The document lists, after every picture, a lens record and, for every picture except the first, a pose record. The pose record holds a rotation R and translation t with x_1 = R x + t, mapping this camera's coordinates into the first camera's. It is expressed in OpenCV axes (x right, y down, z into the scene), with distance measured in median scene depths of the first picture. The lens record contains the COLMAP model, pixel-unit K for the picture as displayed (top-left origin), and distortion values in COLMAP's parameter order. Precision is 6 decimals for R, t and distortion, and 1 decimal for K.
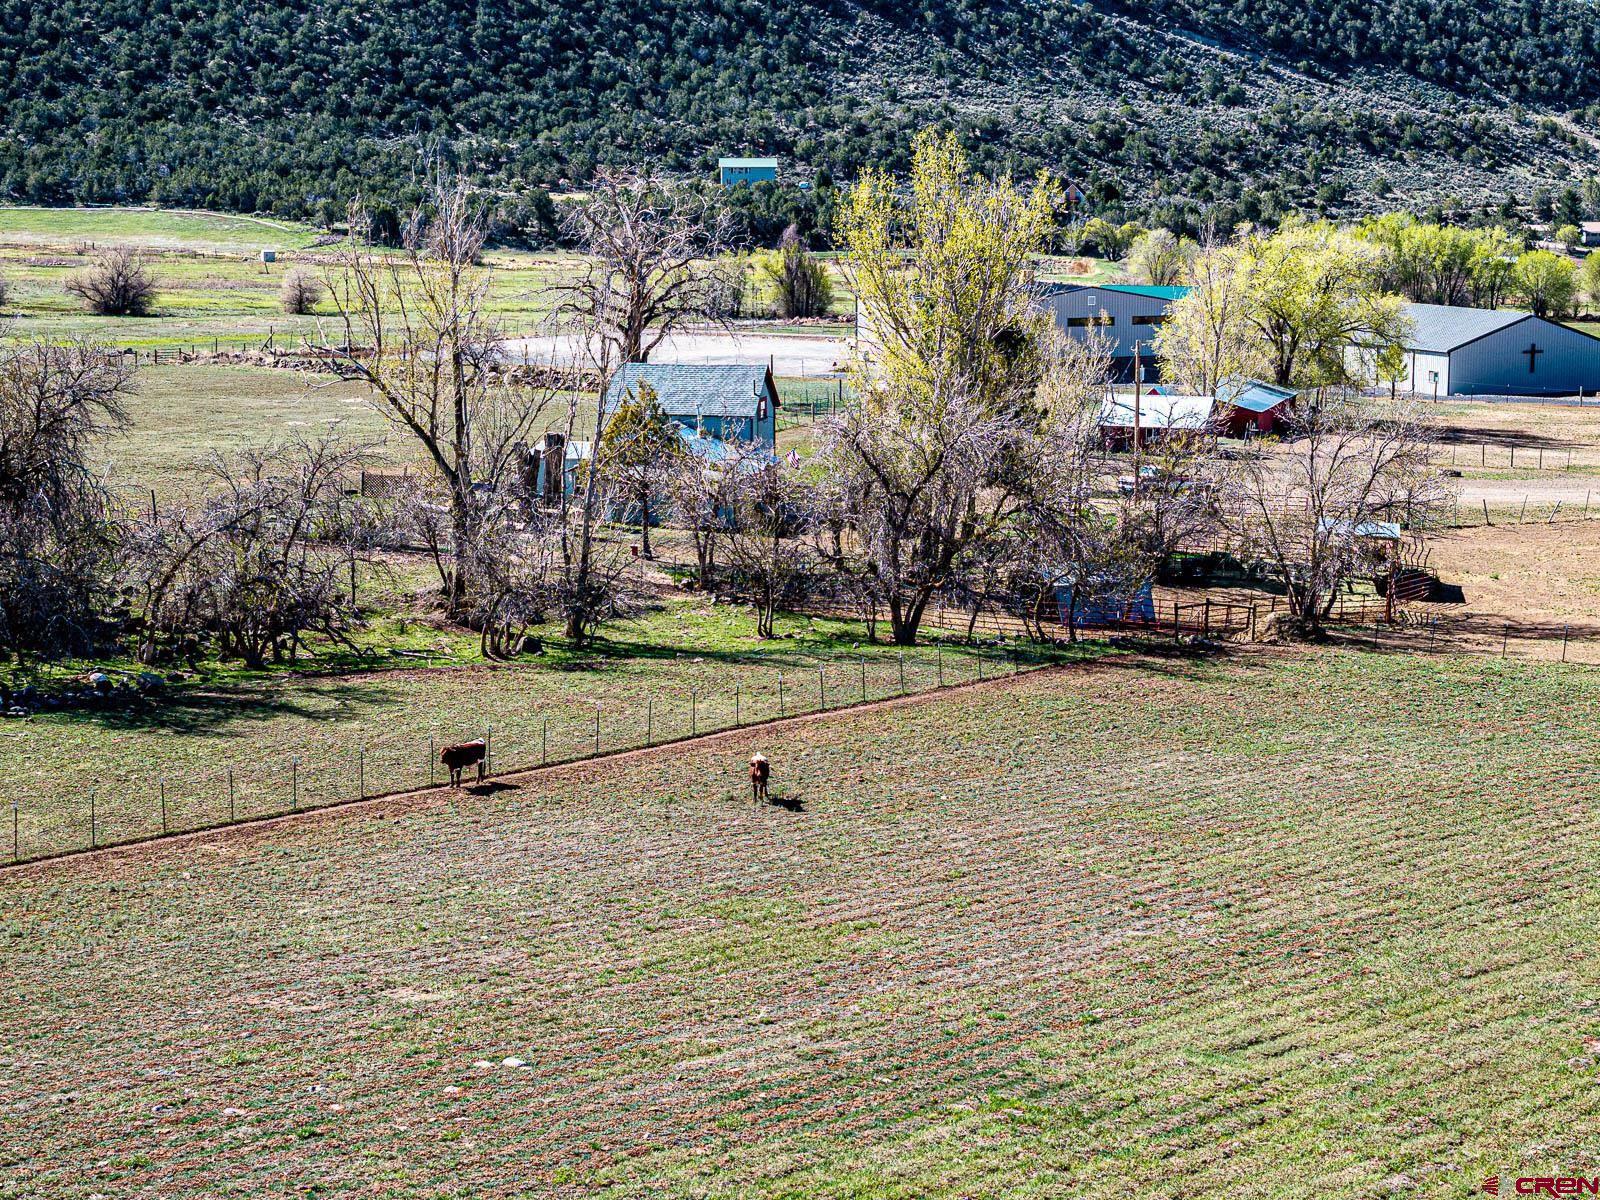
lens RADIAL K [[3269.8, 0, 800.0], [0, 3269.8, 600.0], [0, 0, 1]] dist [0.273824, -1.585843]
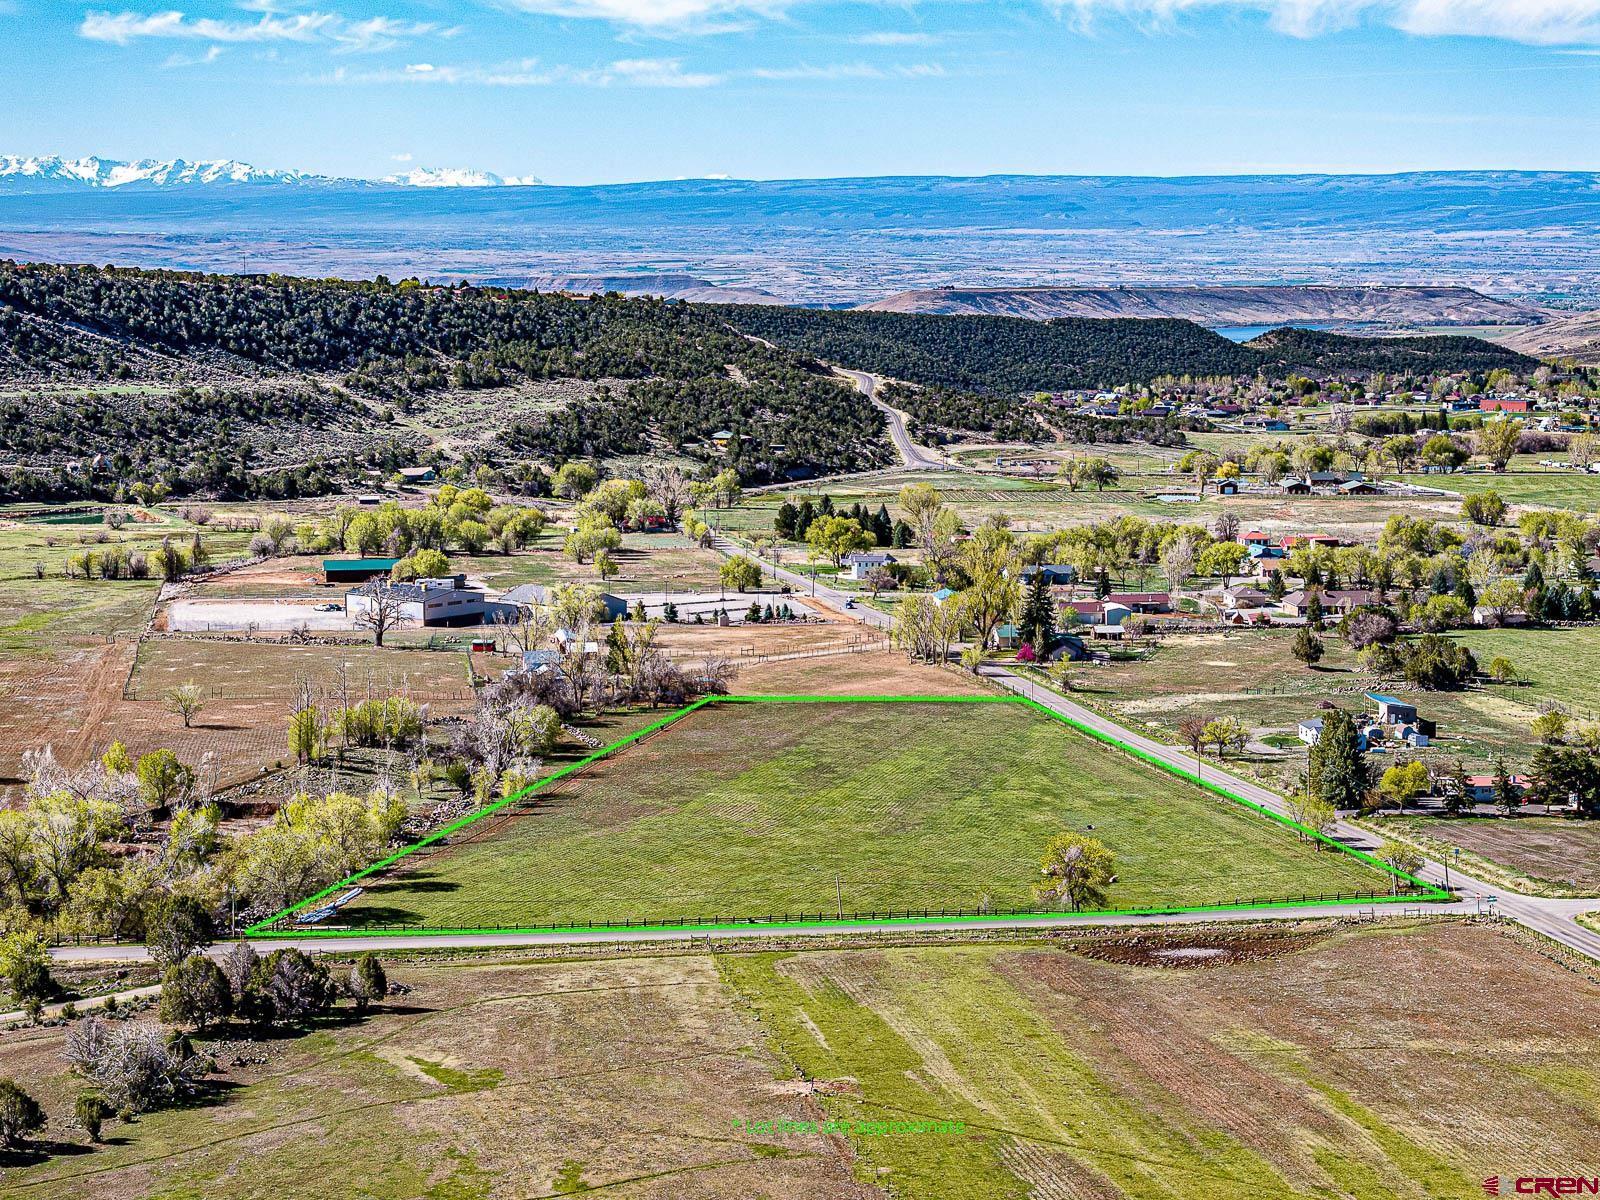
lens RADIAL K [[3269.8, 0, 800.0], [0, 3269.8, 600.0], [0, 0, 1]] dist [0.273824, -1.585843]
pose [[0.896117, -0.053316, 0.440604, -0.250186], [0.065173, 0.997804, -0.011812, -0.010408], [-0.439006, 0.039300, 0.897624, -0.463316]]
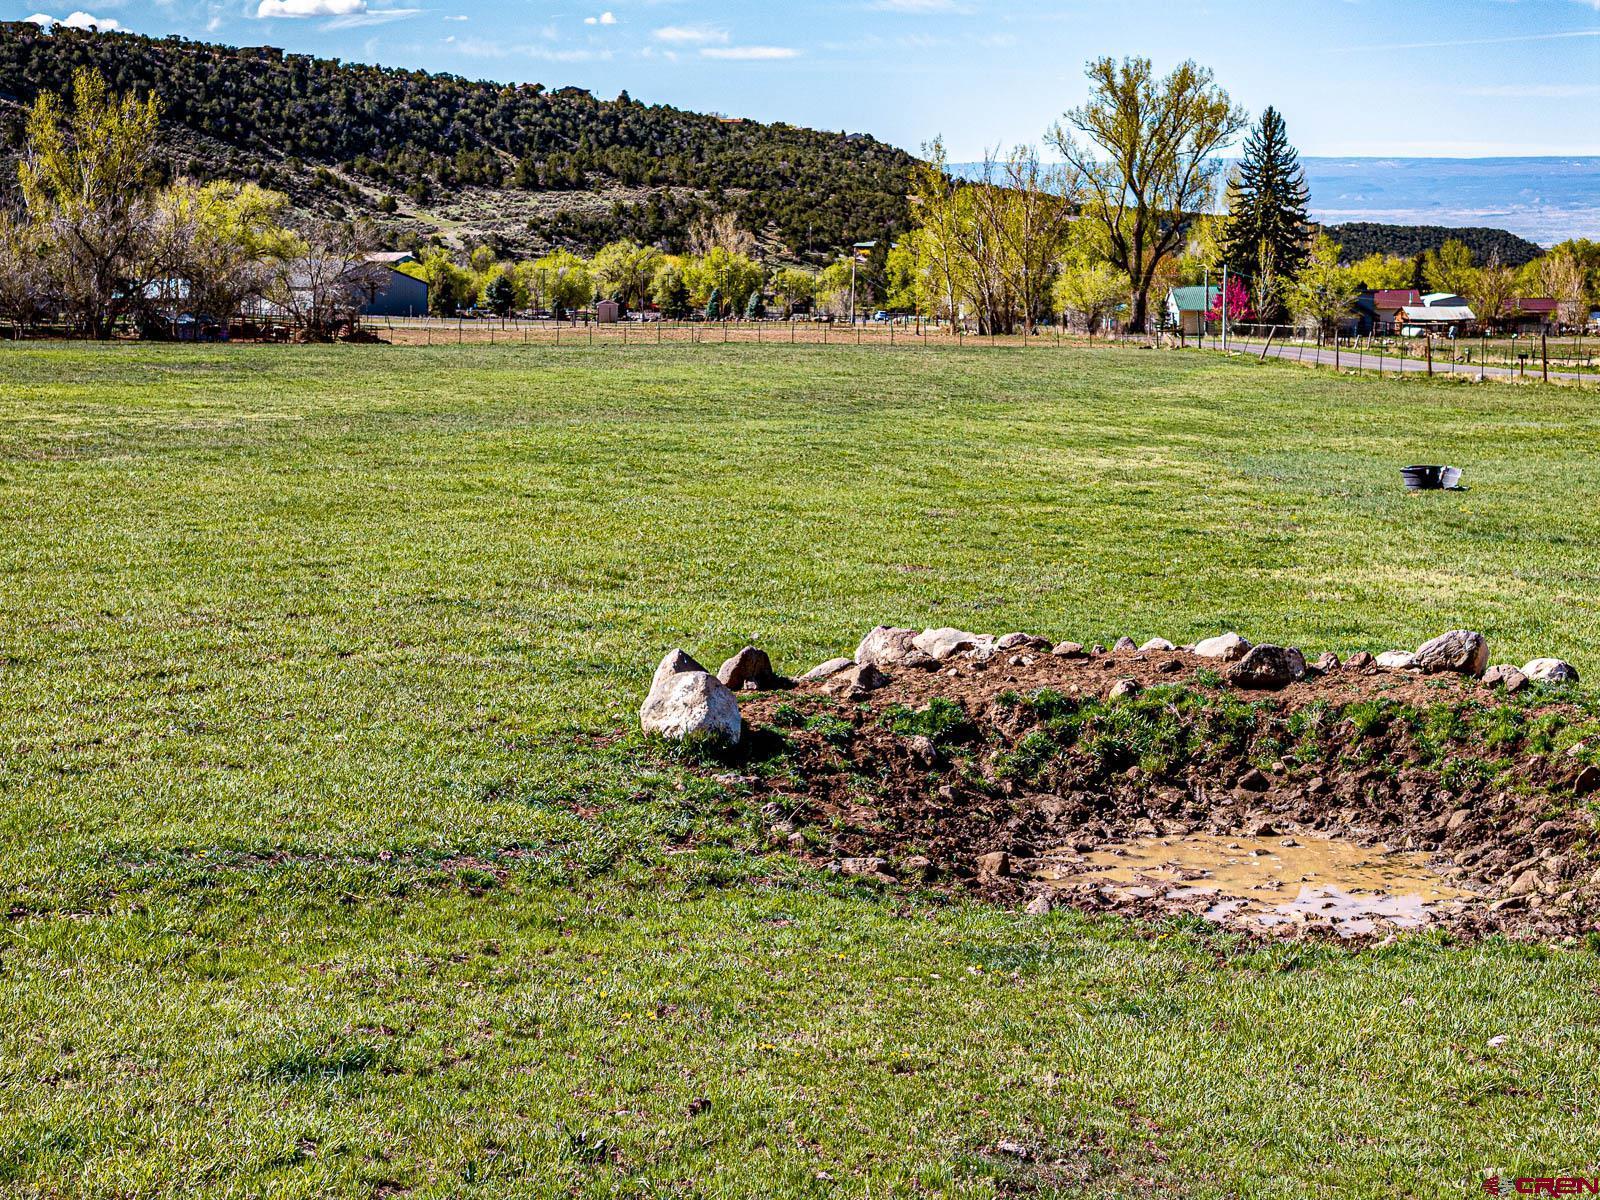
lens RADIAL K [[3269.8, 0, 800.0], [0, 3269.8, 600.0], [0, 0, 1]] dist [0.273824, -1.585843]
pose [[0.931546, -0.045261, 0.360795, -0.032369], [0.053609, 0.998475, -0.013159, 0.023436], [-0.359649, 0.031601, 0.932552, -0.097770]]
